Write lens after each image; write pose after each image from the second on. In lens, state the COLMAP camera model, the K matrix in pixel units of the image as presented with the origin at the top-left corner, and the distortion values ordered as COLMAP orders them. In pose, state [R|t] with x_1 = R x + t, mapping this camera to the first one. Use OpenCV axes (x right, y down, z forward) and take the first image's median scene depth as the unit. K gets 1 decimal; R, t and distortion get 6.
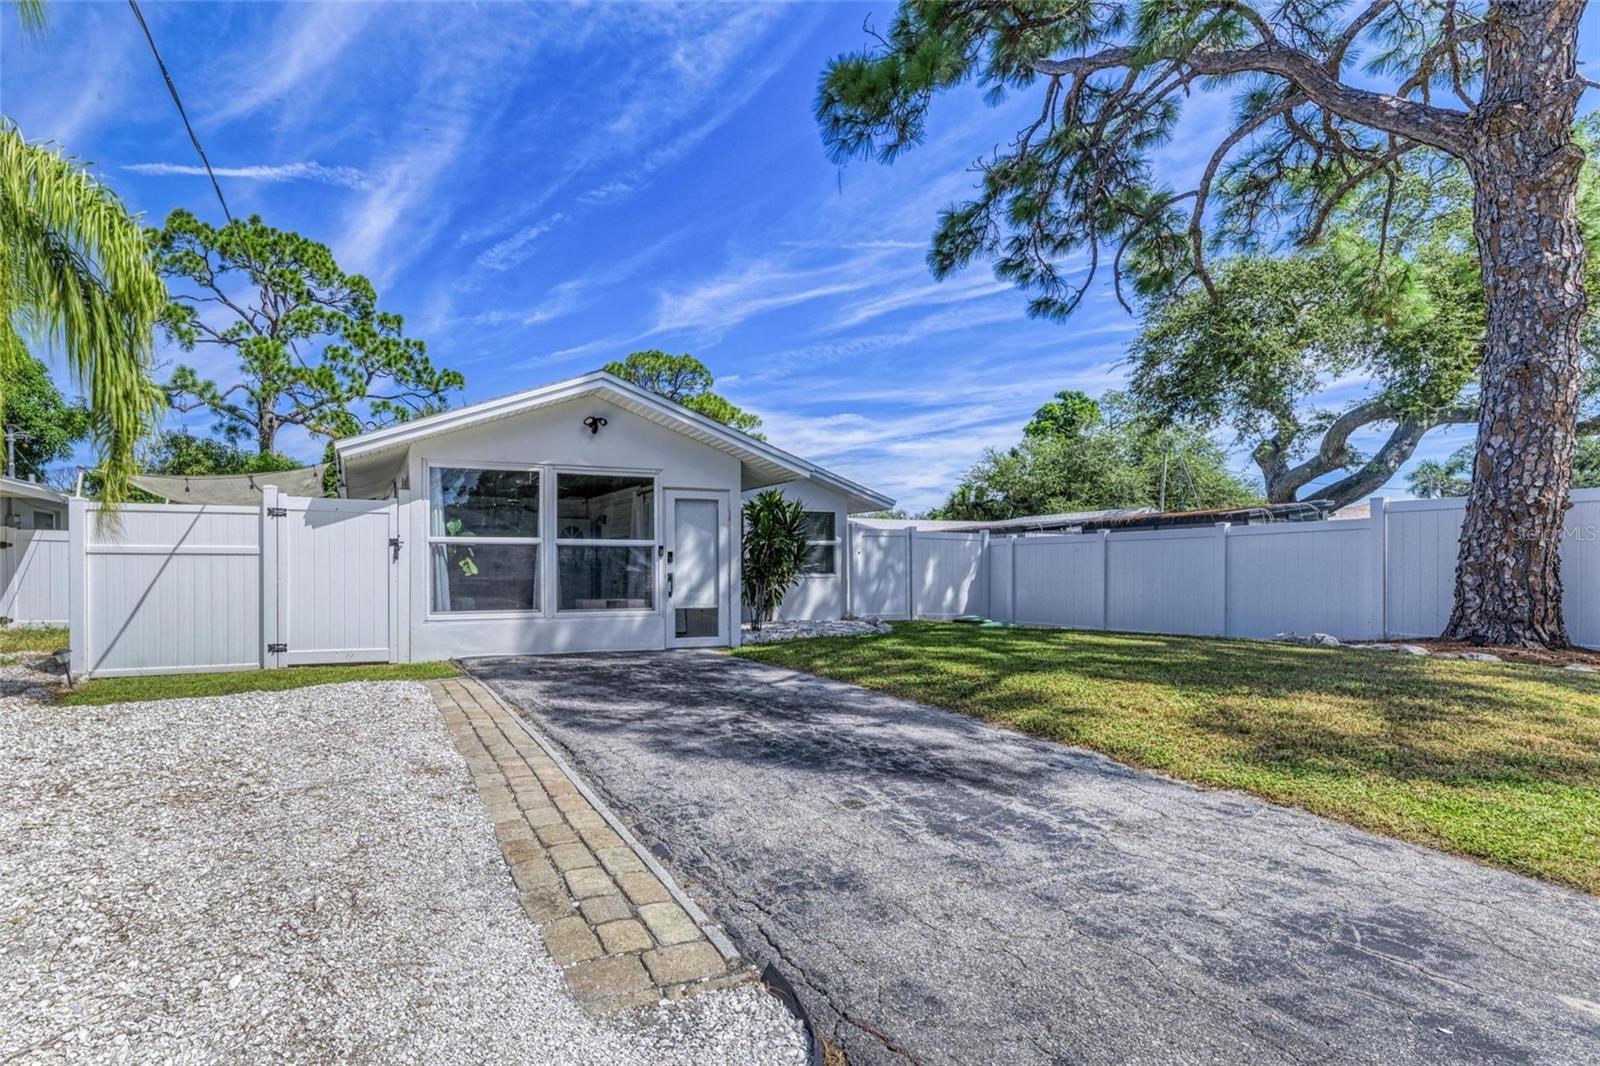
lens RADIAL K [[598.9, 0, 796.1], [0, 598.9, 543.9], [0, 0, 1]] dist [0.011866, 0.000186]
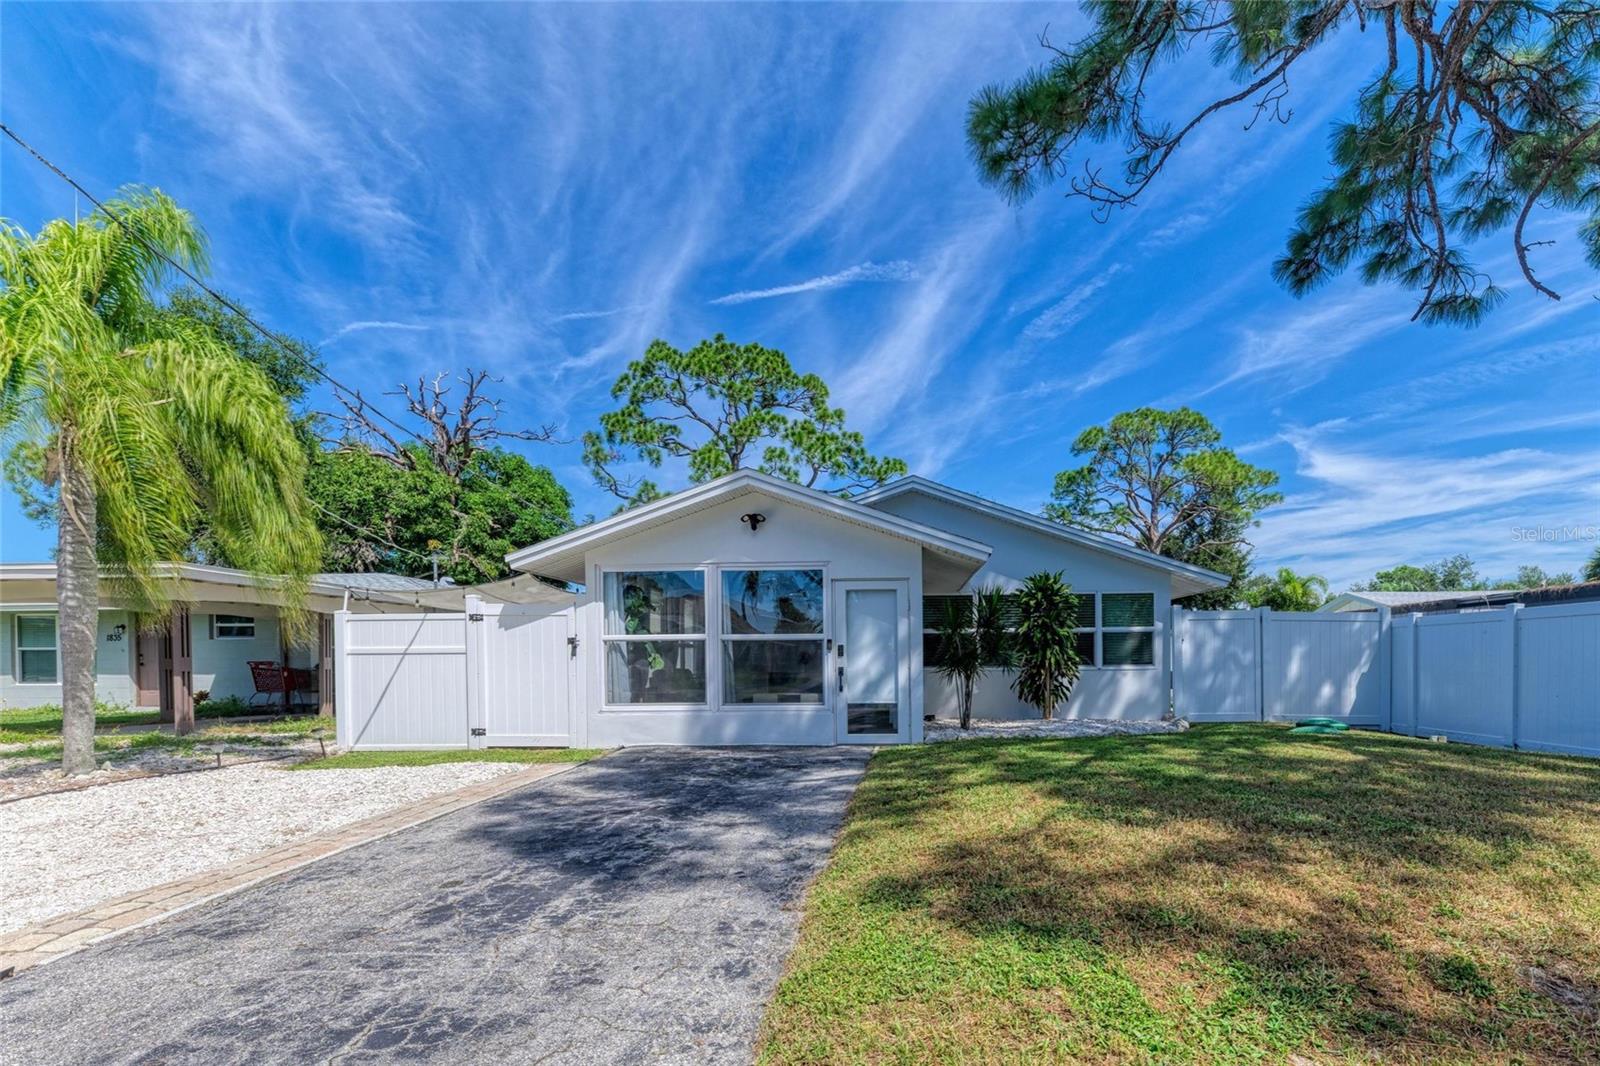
lens RADIAL K [[621.8, 0, 731.3], [0, 621.8, 648.7], [0, 0, 1]] dist [-0.002869, 0.003129]
pose [[0.947453, -0.010161, -0.319734, -0.221799], [0.015538, 0.999777, 0.014271, 0.004655], [0.319518, -0.018489, 0.947400, -0.031871]]
